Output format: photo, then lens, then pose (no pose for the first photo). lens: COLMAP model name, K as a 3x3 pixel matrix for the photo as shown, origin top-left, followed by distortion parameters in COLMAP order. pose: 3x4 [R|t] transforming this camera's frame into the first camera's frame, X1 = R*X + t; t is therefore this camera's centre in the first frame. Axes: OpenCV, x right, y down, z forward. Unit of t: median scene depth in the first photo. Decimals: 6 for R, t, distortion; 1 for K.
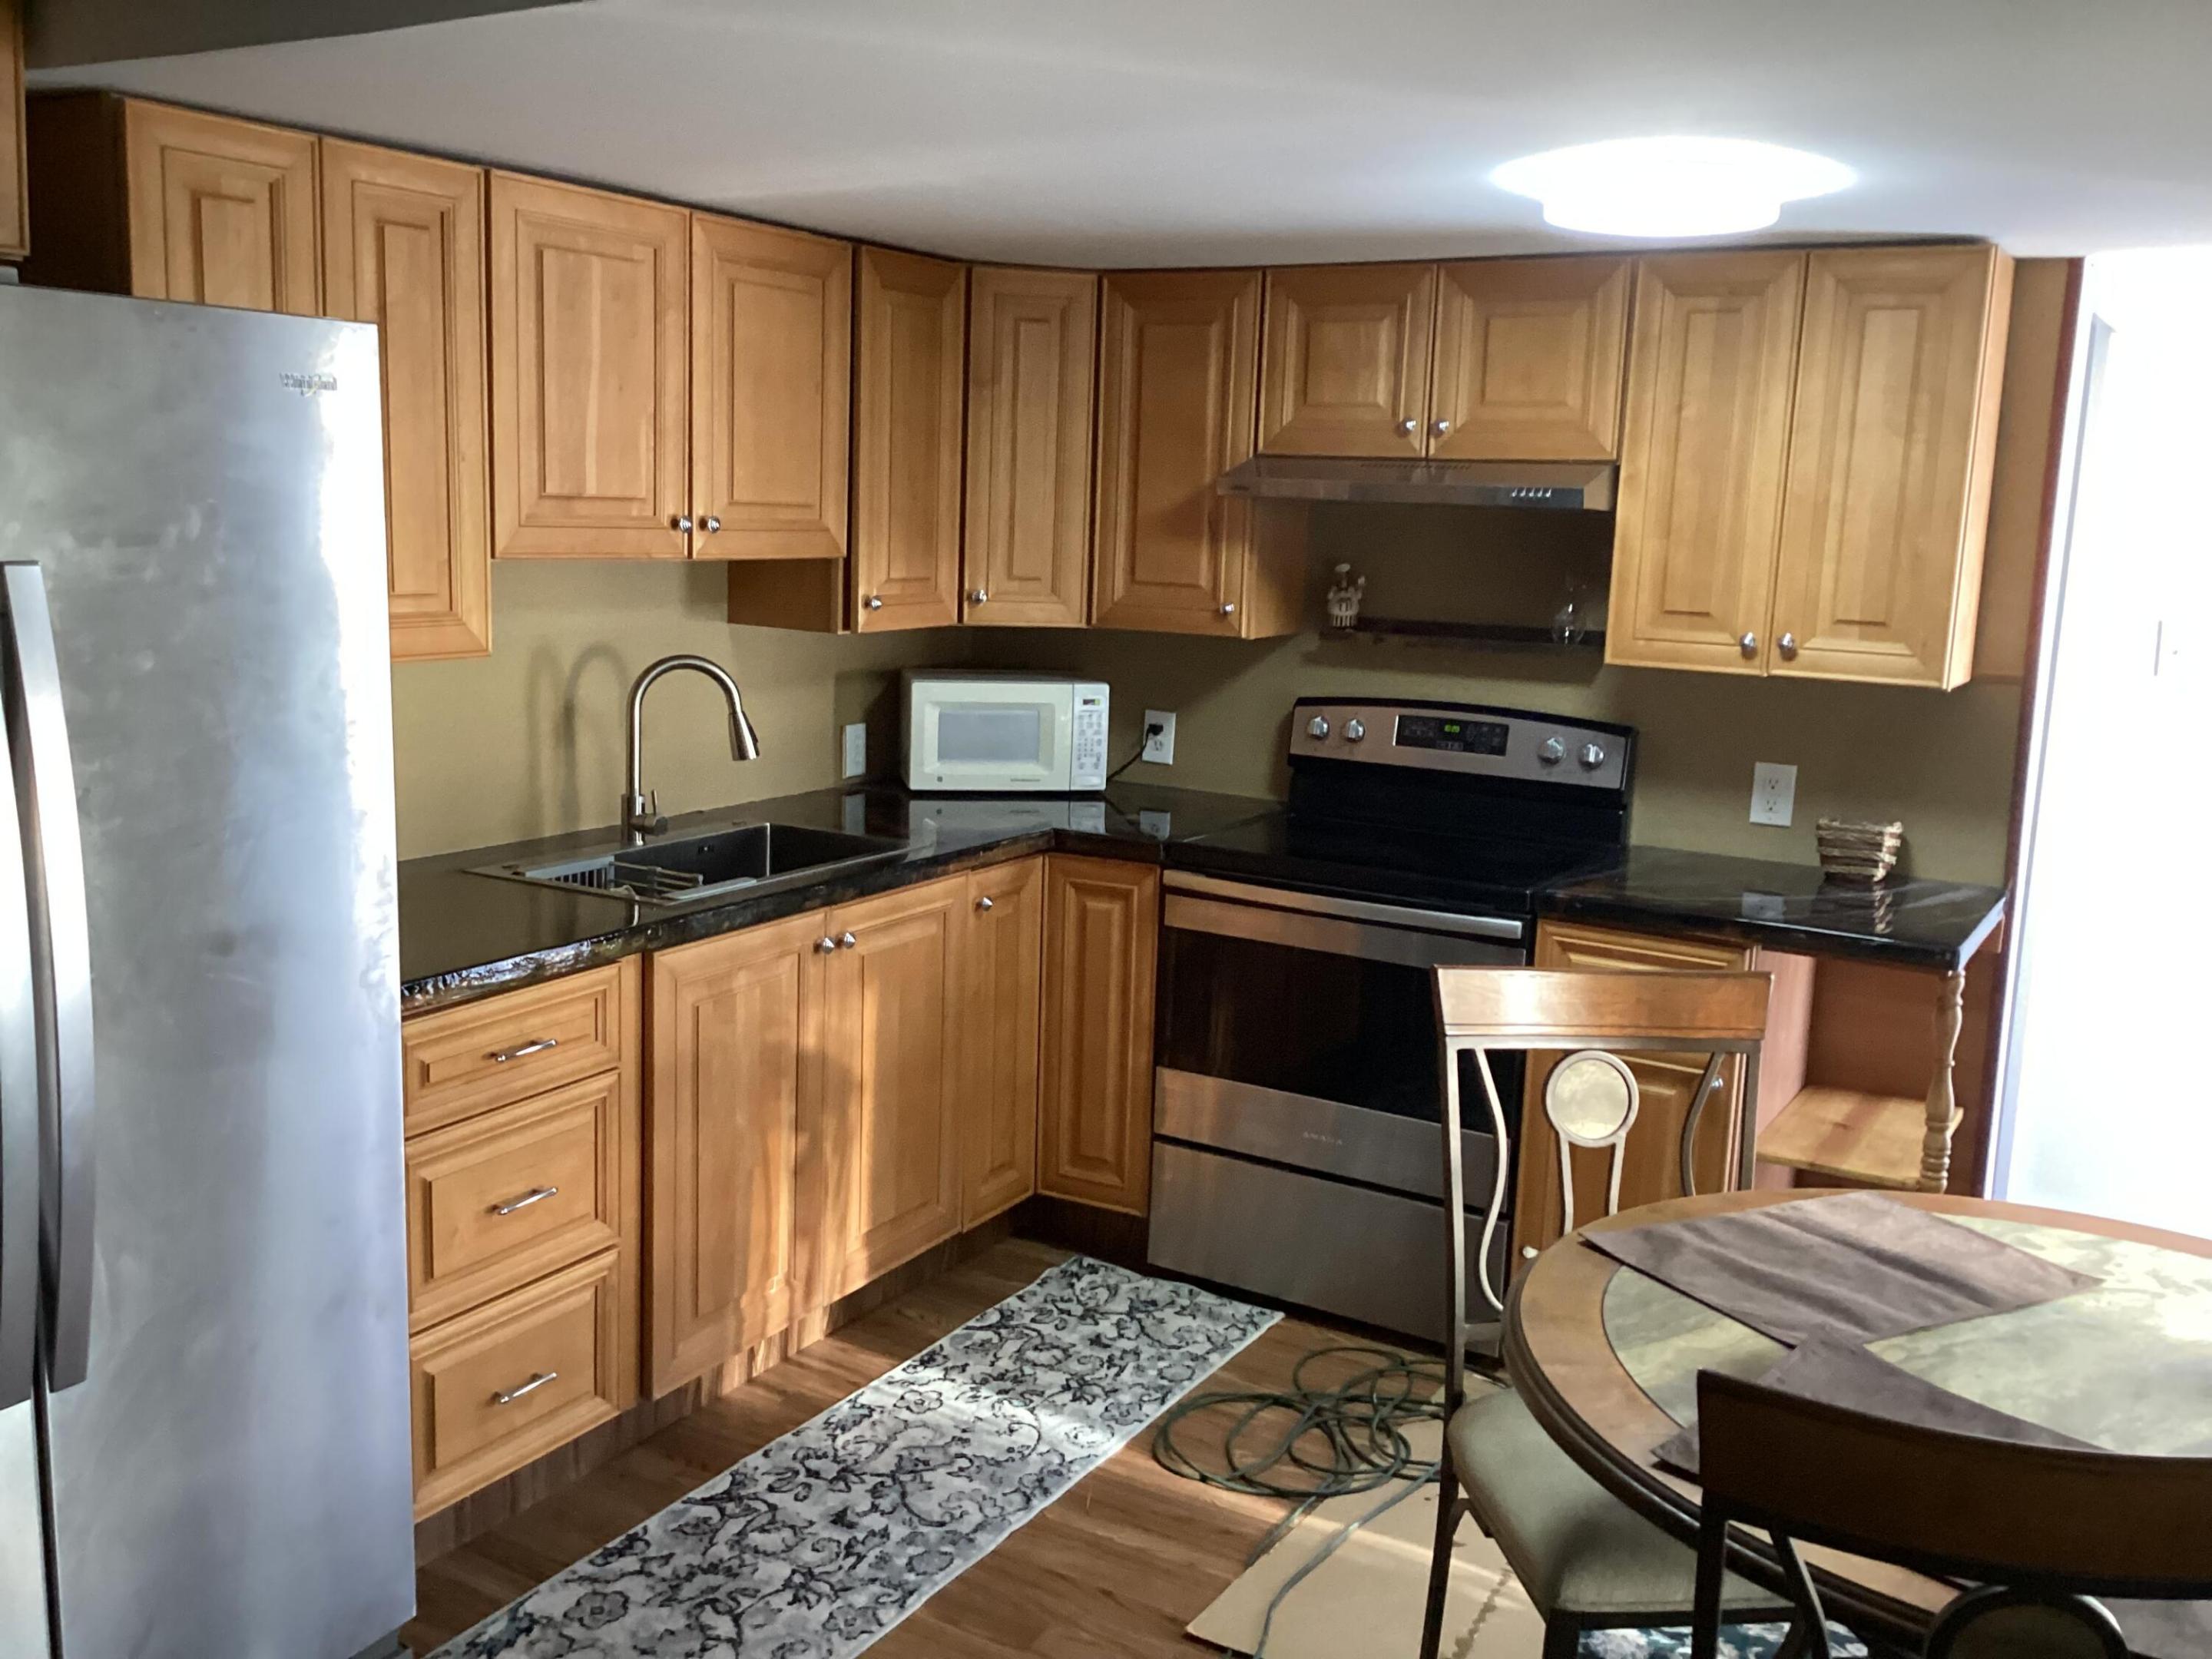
lens RADIAL K [[2005.7, 0, 1099.4], [0, 2005.7, 835.6], [0, 0, 1]] dist [0.050864, 0.000000]
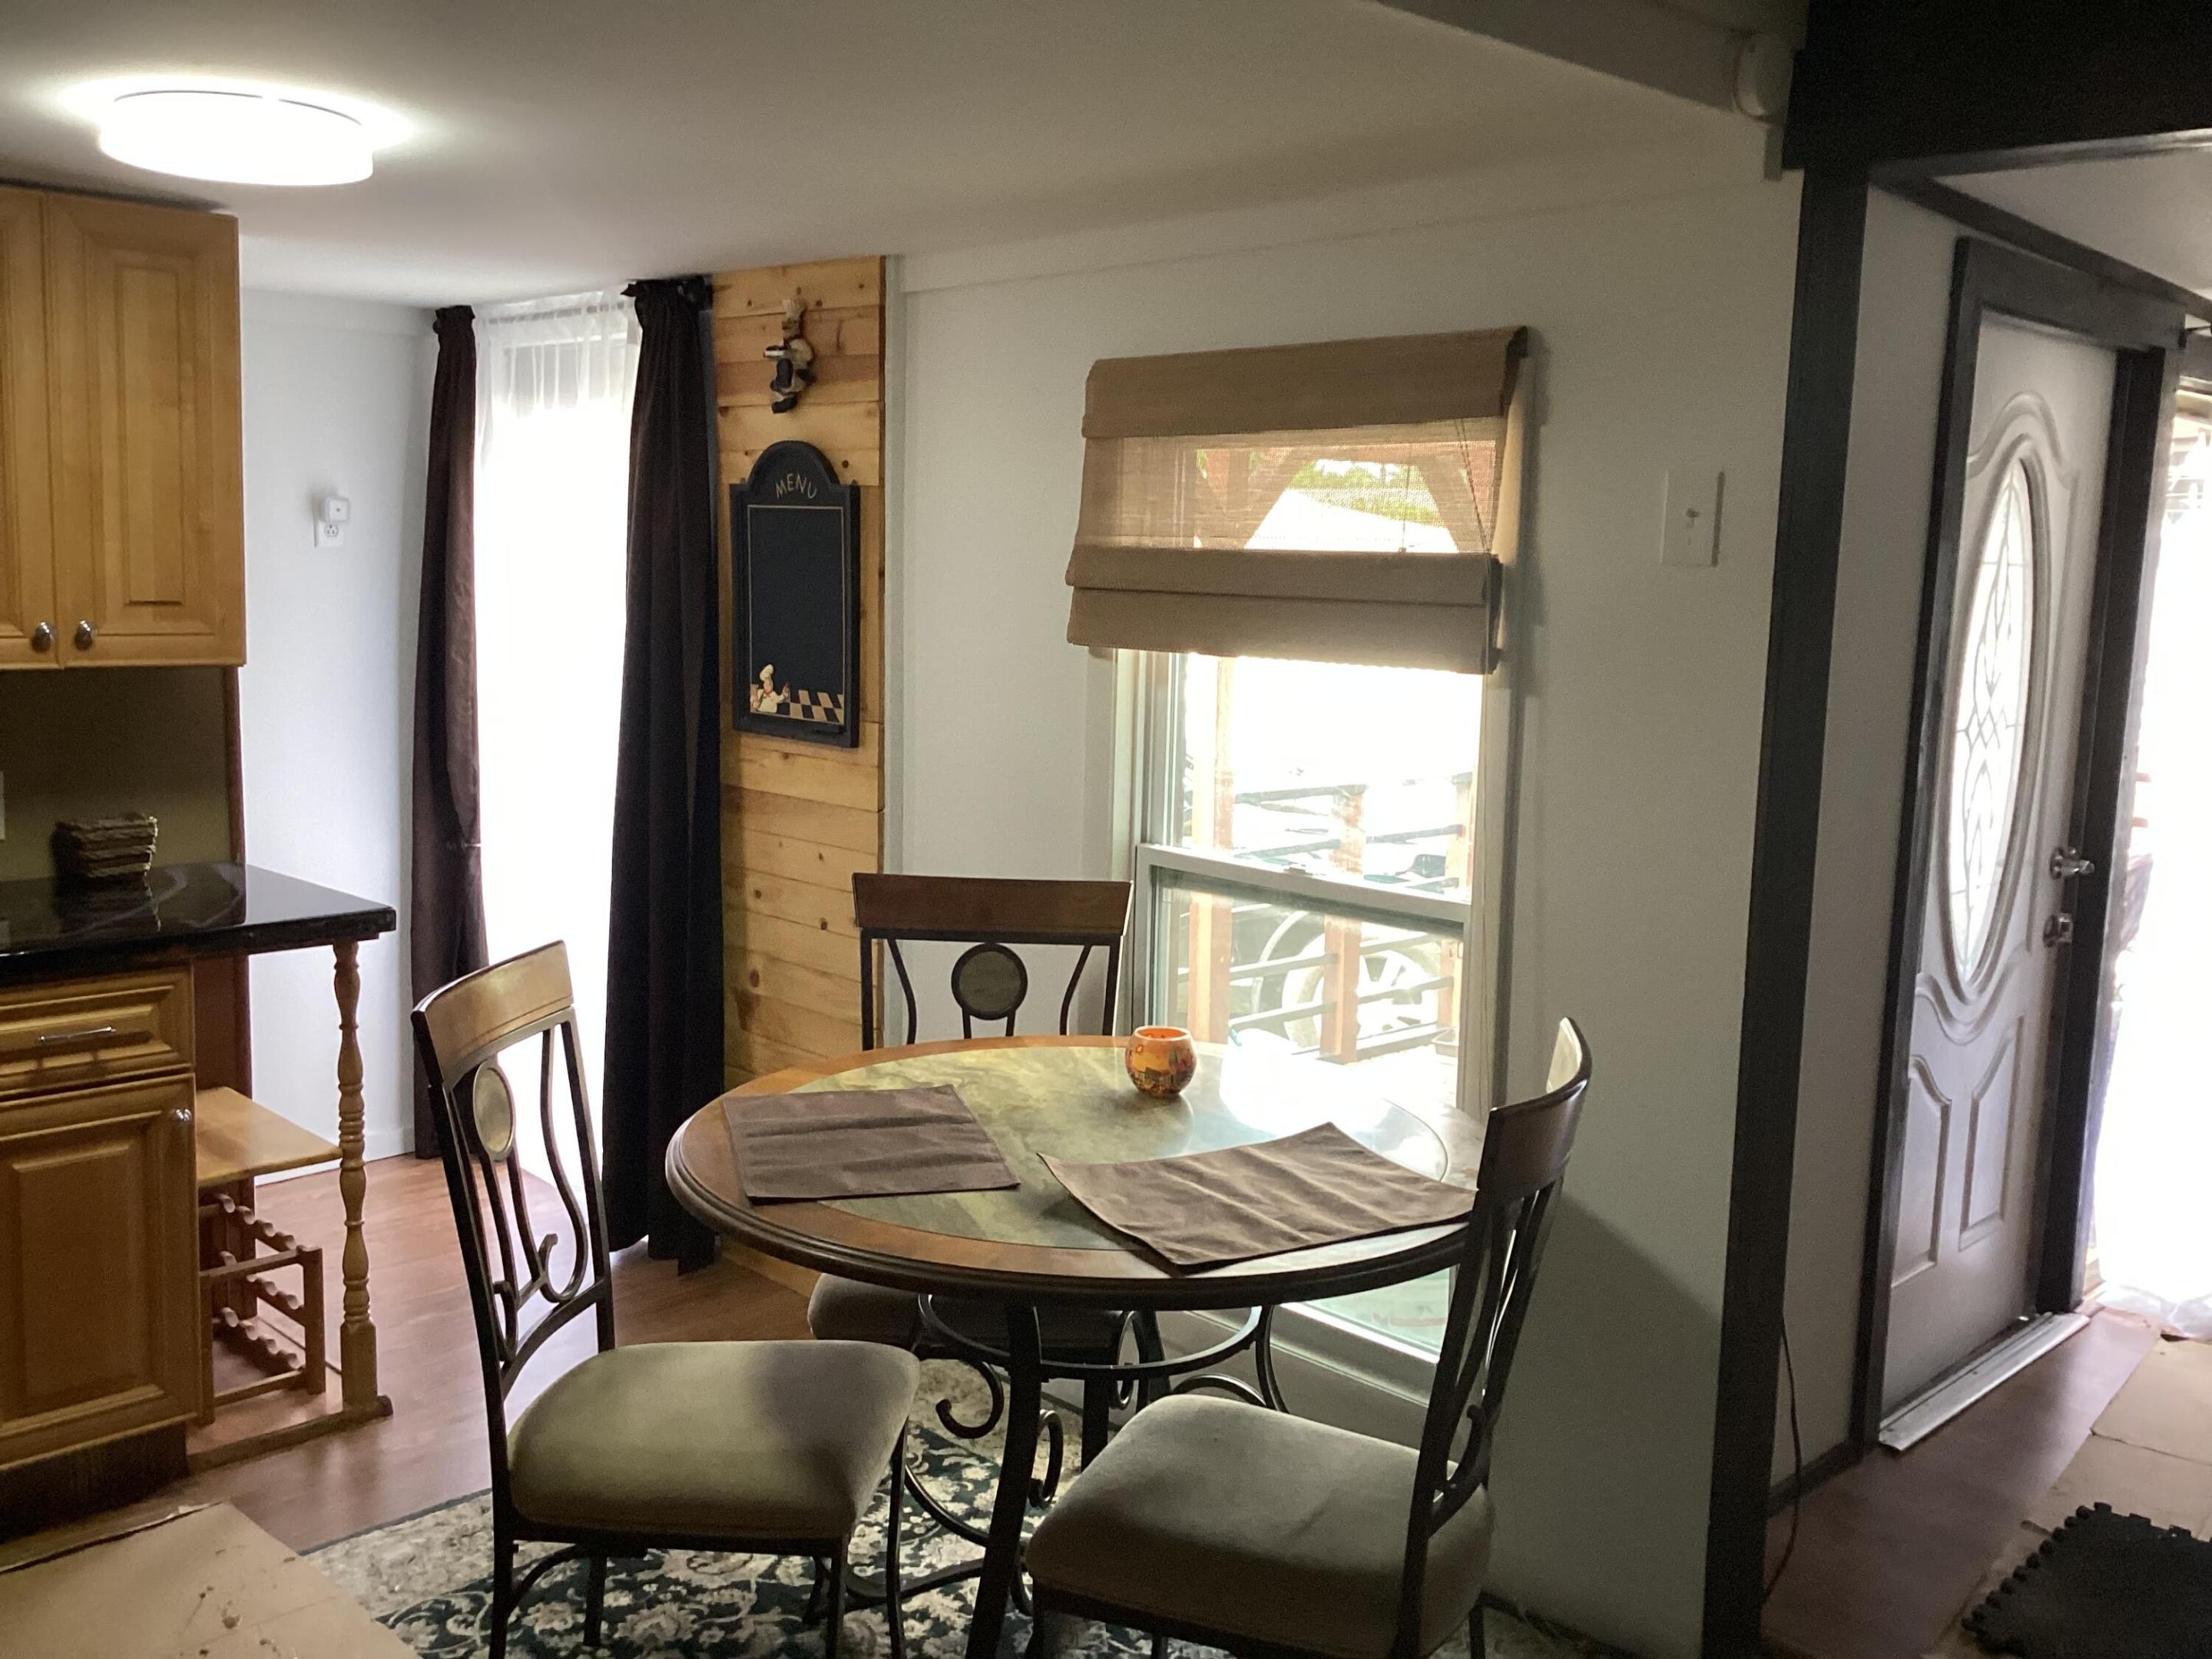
lens RADIAL K [[2005.7, 0, 1101.3], [0, 2005.7, 818.3], [0, 0, 1]] dist [0.050864, 0.000000]
pose [[0.244116, -0.163903, 0.955794, -0.436350], [0.149605, 0.980179, 0.129874, -0.064730], [-0.958136, 0.111287, 0.263798, 0.347593]]
